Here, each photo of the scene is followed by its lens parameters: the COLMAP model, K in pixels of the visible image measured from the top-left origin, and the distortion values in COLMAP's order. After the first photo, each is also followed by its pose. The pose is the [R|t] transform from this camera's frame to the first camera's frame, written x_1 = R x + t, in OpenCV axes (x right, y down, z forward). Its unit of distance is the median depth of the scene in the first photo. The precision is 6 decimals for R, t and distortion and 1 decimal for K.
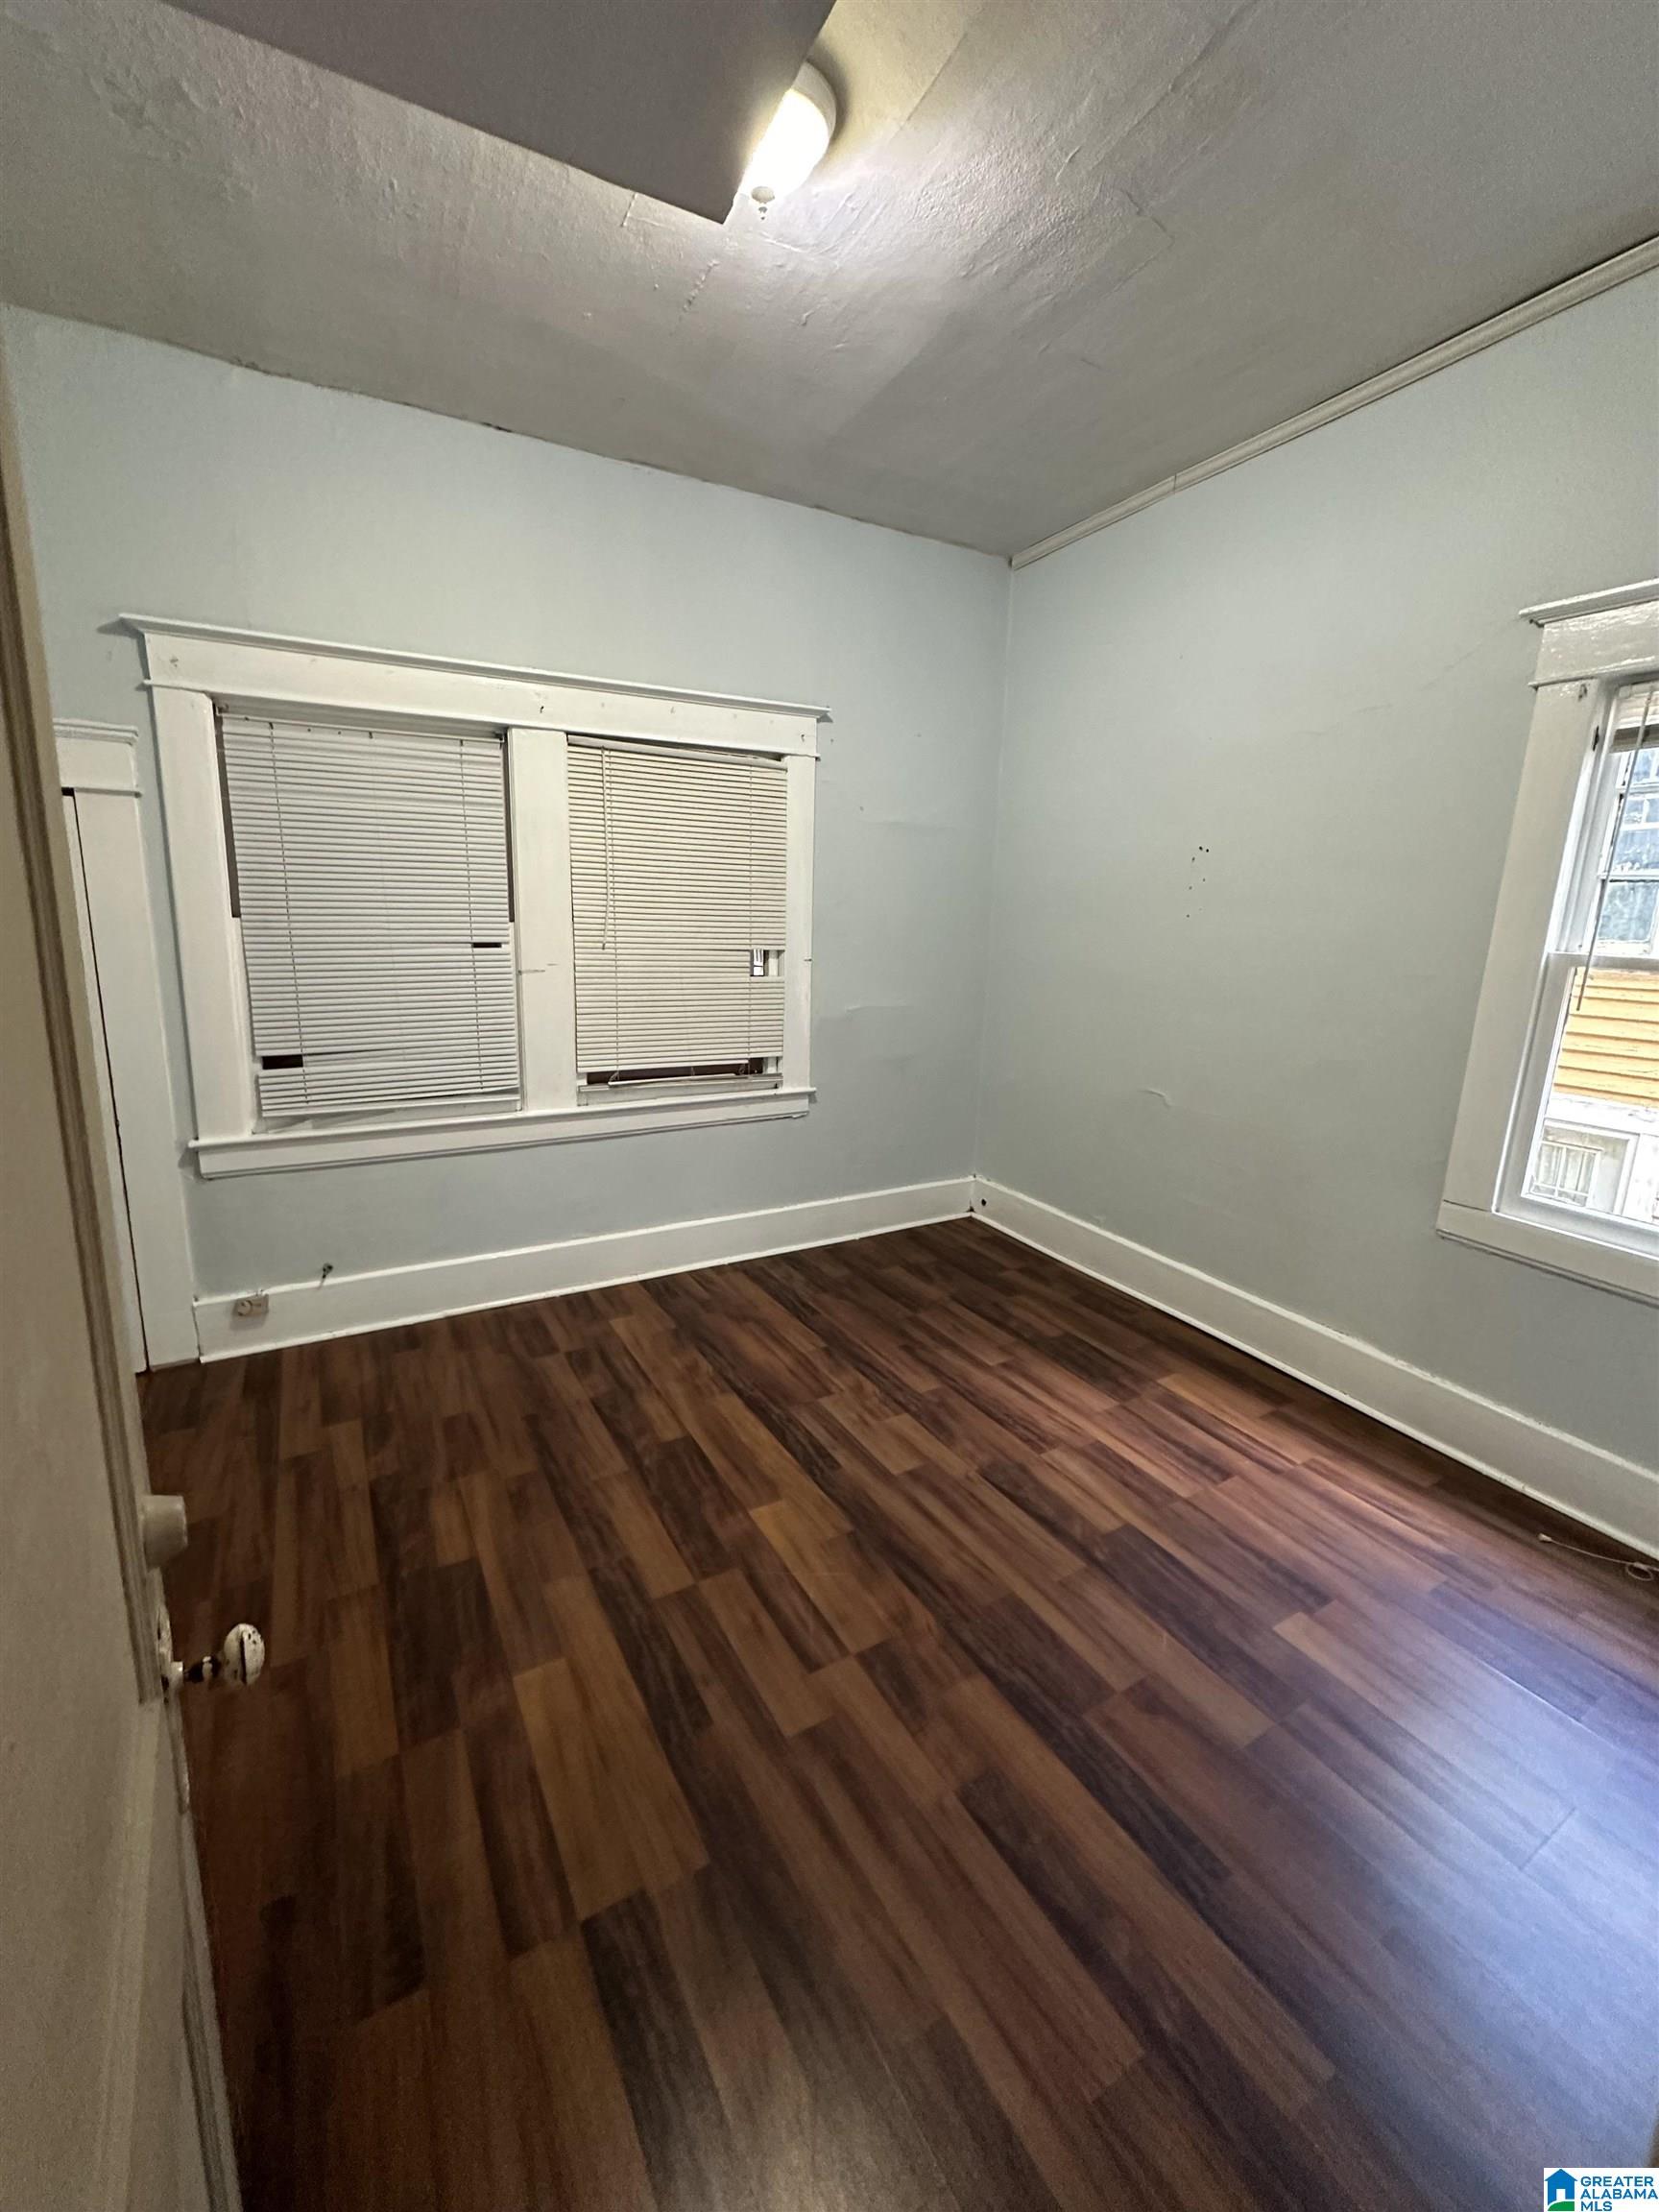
lens RADIAL K [[886.3, 0, 823.6], [0, 886.3, 1093.0], [0, 0, 1]] dist [-0.003659, 0.001509]
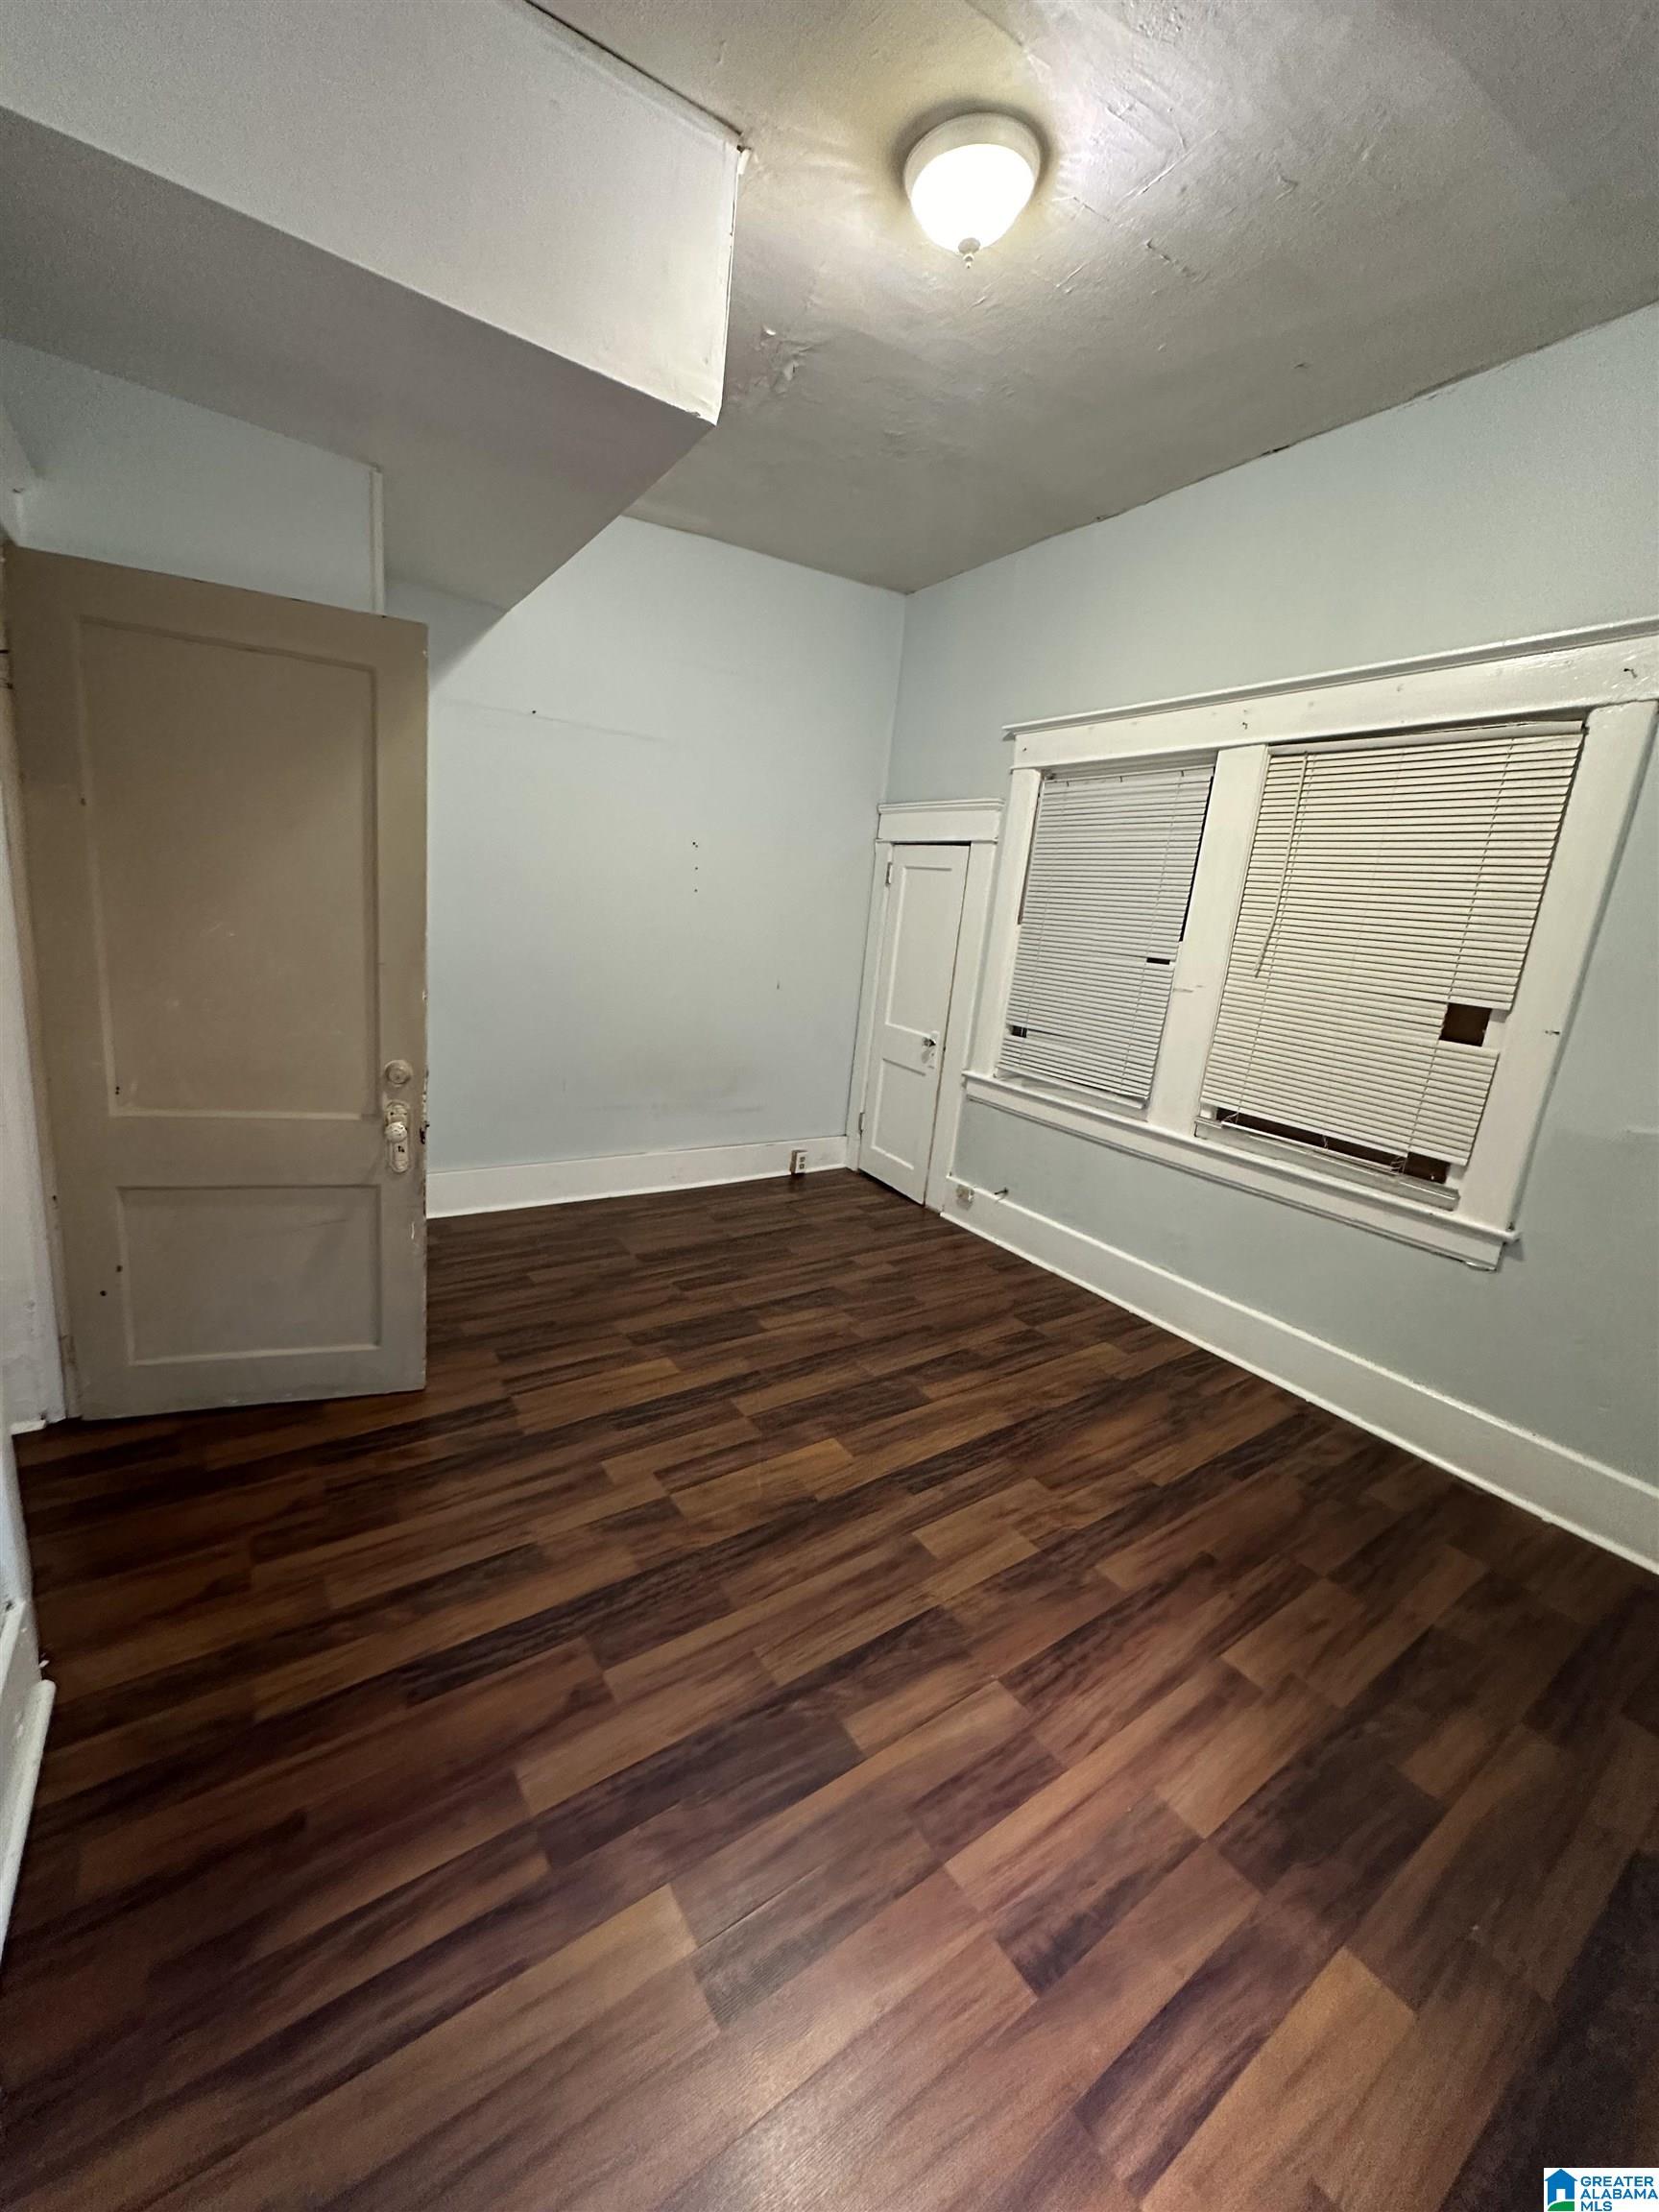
lens RADIAL K [[886.3, 0, 829.9], [0, 886.3, 1087.5], [0, 0, 1]] dist [-0.003659, 0.001509]
pose [[0.085923, 0.197974, -0.976434, 0.735796], [-0.268196, 0.948477, 0.168705, -0.109736], [0.959525, 0.247380, 0.134592, 0.586760]]
